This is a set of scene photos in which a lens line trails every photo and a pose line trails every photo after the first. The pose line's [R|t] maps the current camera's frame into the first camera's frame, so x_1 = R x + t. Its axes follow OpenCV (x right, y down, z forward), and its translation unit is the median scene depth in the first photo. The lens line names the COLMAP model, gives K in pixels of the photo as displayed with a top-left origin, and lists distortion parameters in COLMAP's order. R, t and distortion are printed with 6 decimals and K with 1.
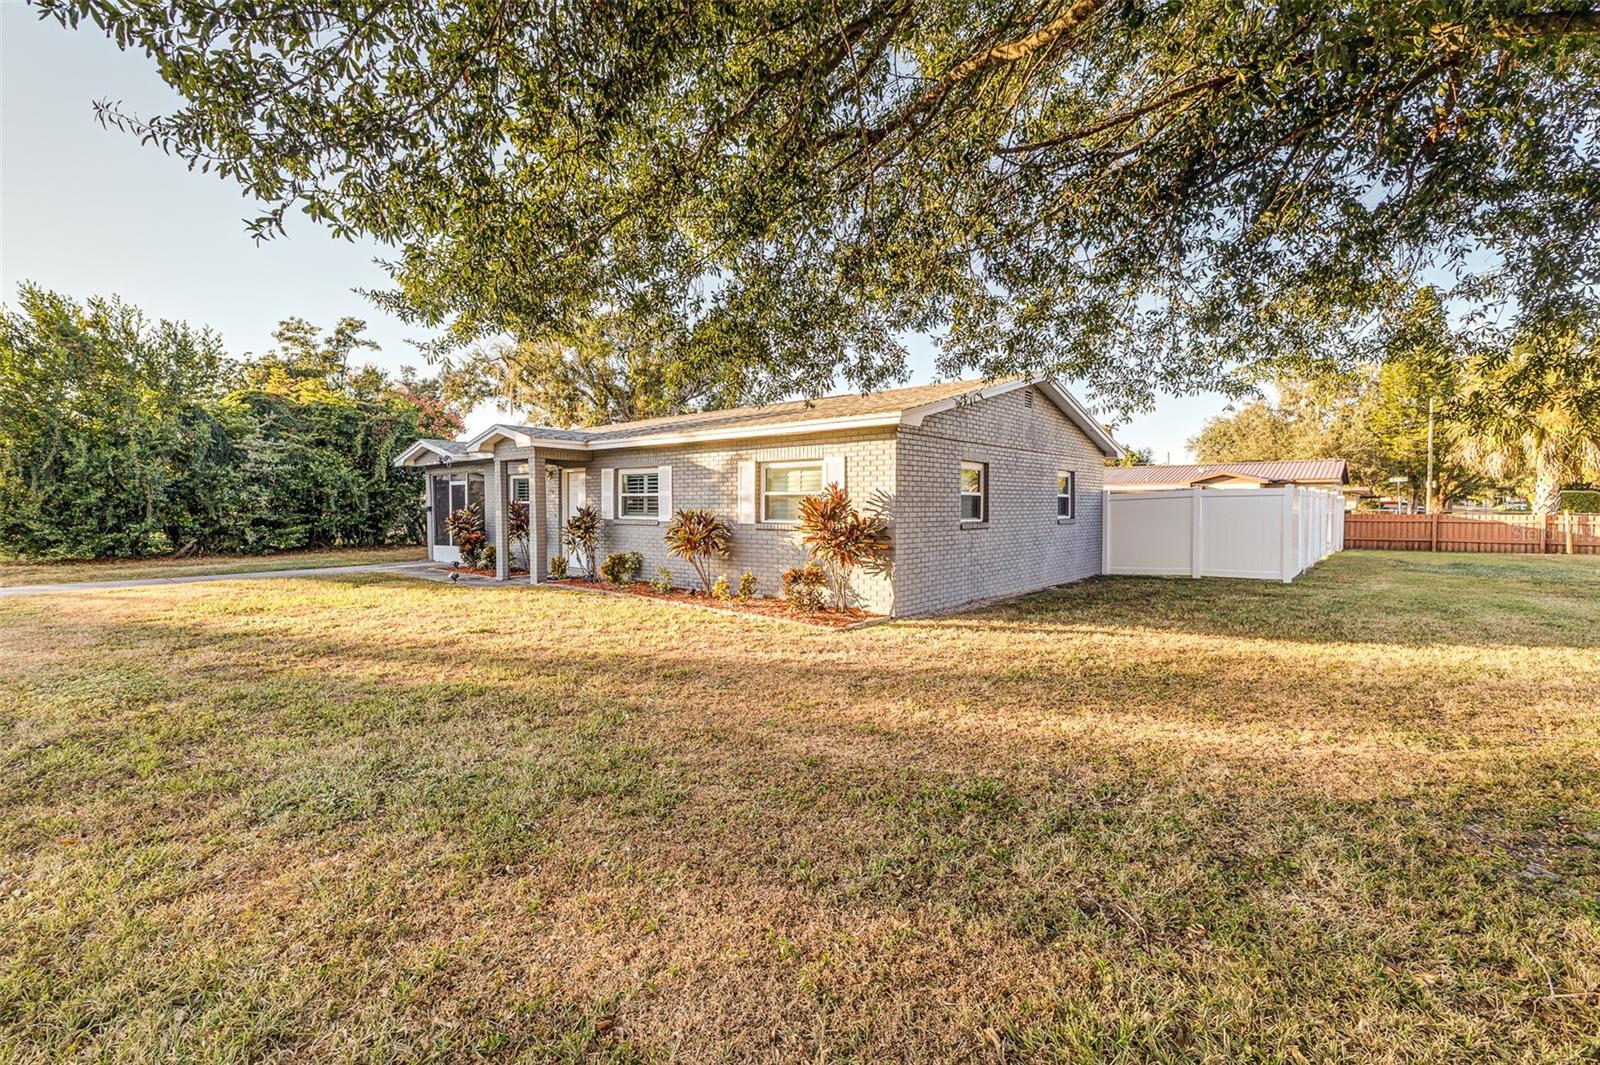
lens RADIAL K [[693.6, 0, 810.0], [0, 693.6, 526.5], [0, 0, 1]] dist [0.013741, -0.000360]
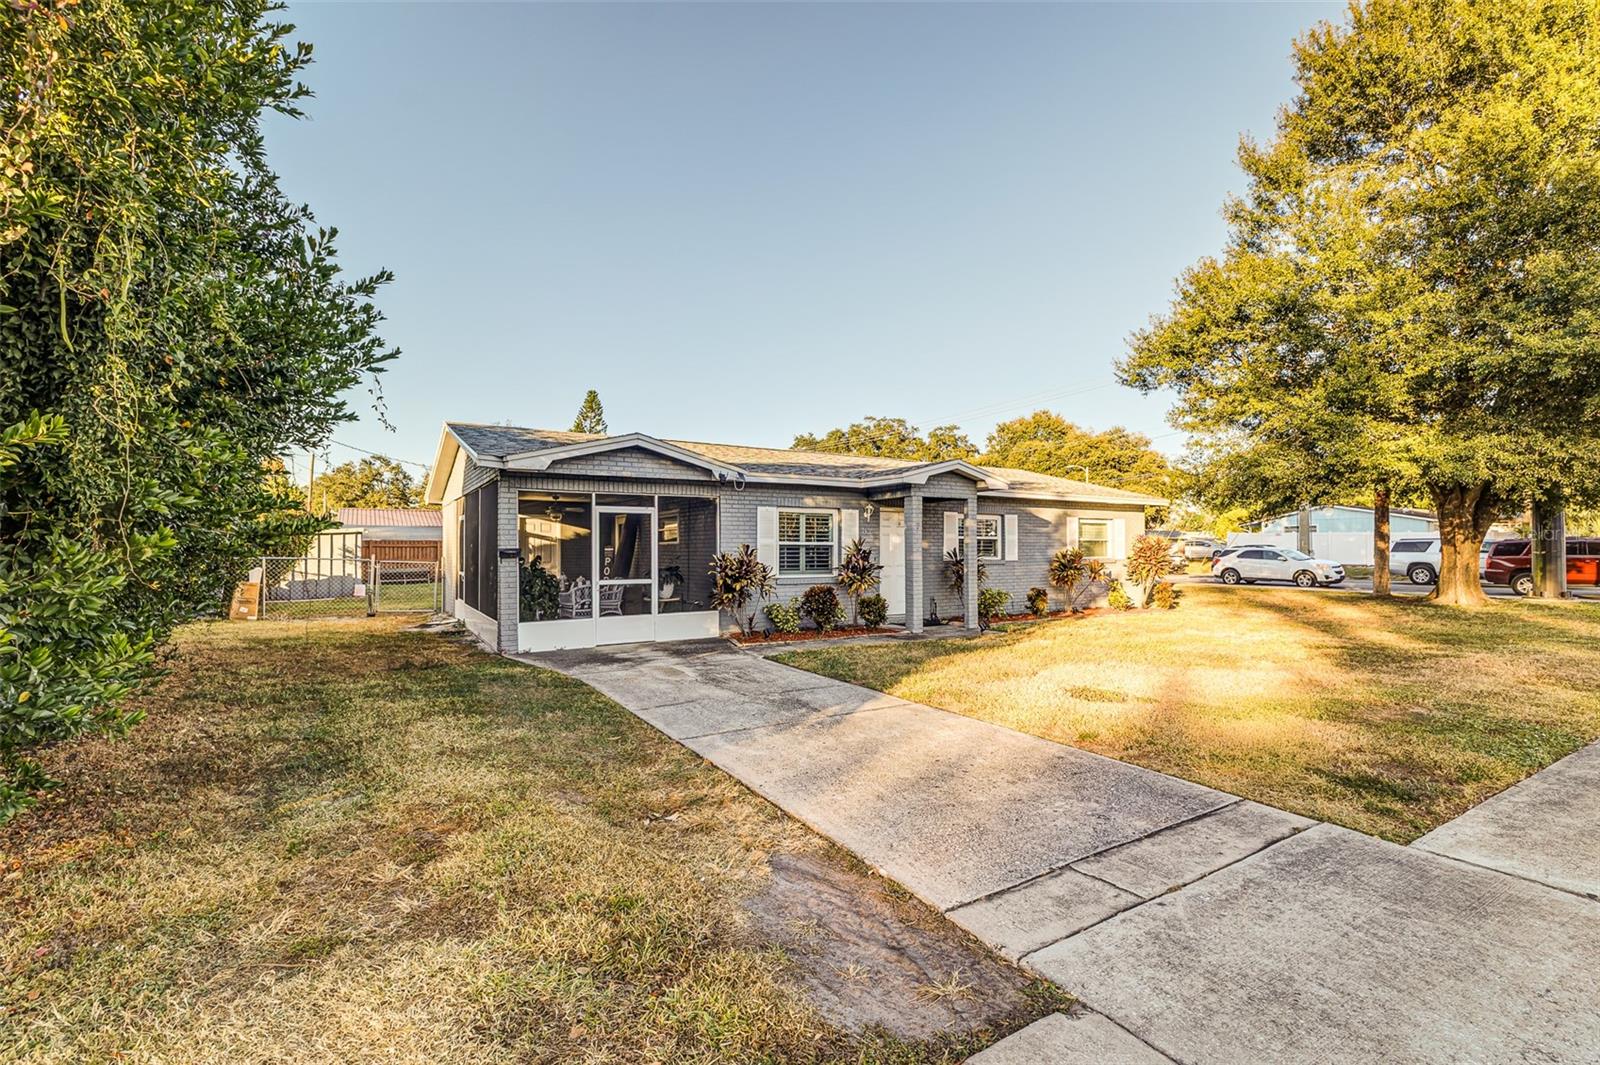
lens RADIAL K [[693.6, 0, 810.0], [0, 693.6, 526.5], [0, 0, 1]] dist [0.013741, -0.000360]
pose [[0.324357, 0.021722, 0.945685, -1.121116], [0.026328, 0.999142, -0.031980, -0.027611], [-0.945568, 0.035271, 0.323507, 0.707507]]
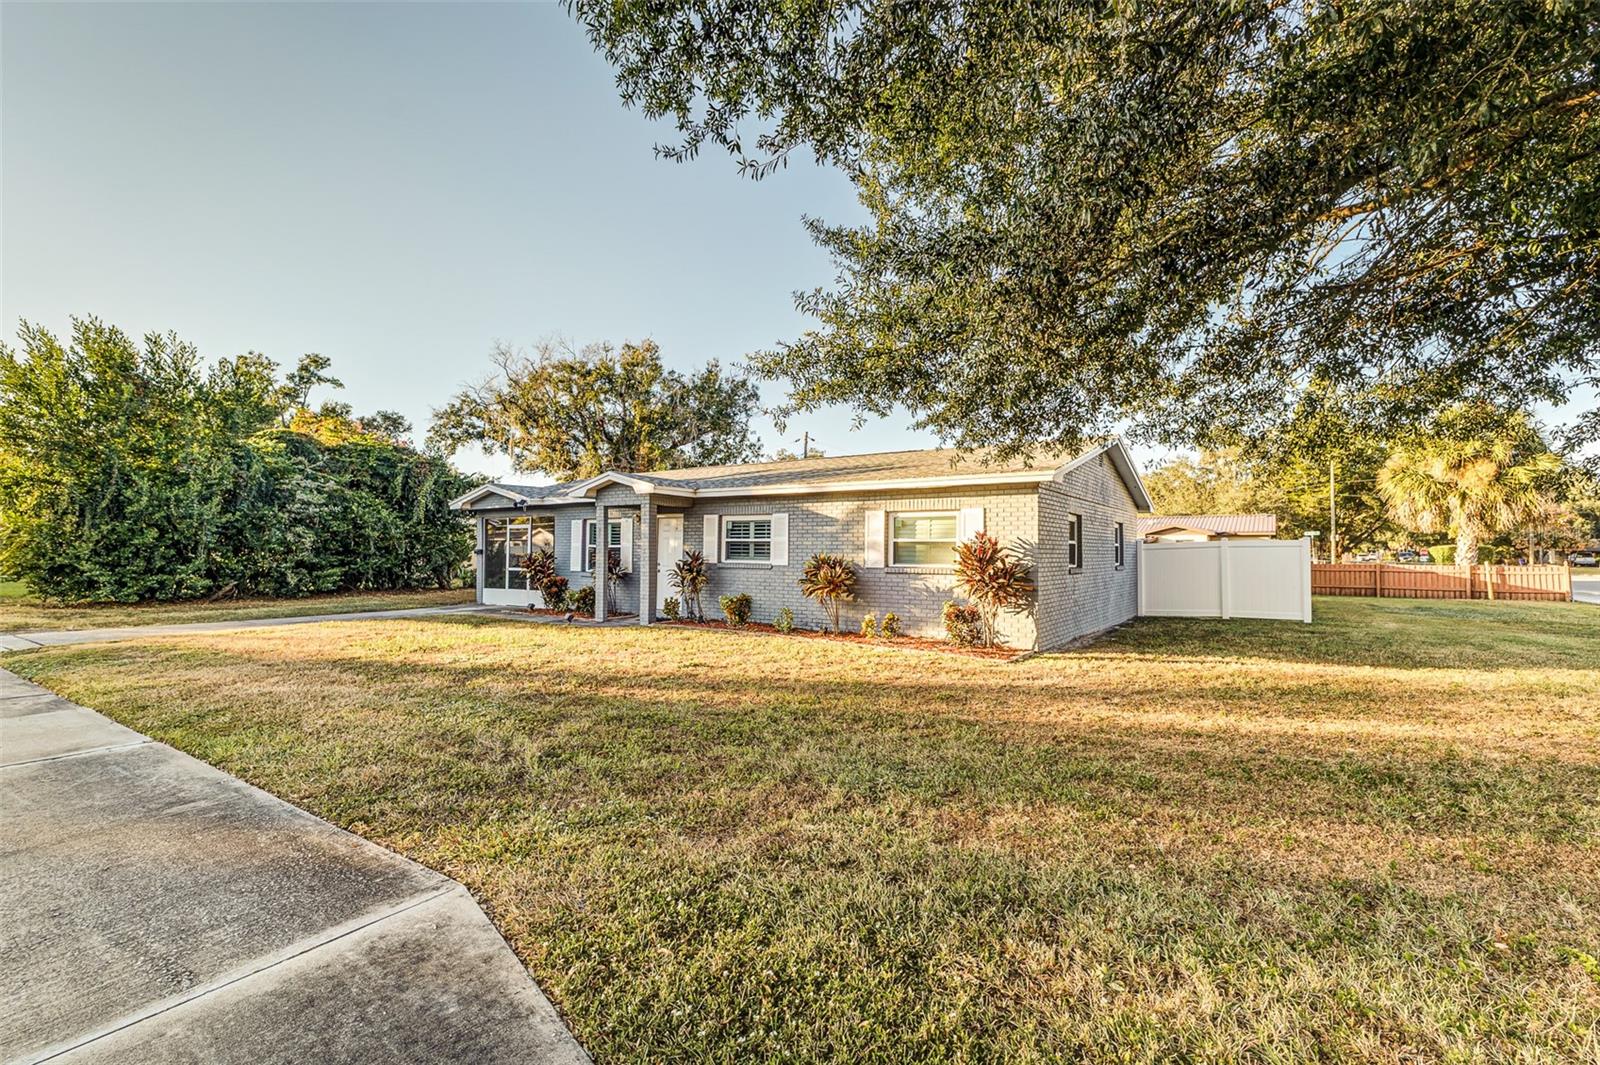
lens RADIAL K [[693.6, 0, 810.0], [0, 693.6, 526.5], [0, 0, 1]] dist [0.013741, -0.000360]
pose [[0.994548, 0.012322, 0.103550, -0.205762], [-0.005342, 0.997711, -0.067412, 0.003708], [-0.104143, 0.066491, 0.992337, -0.051760]]
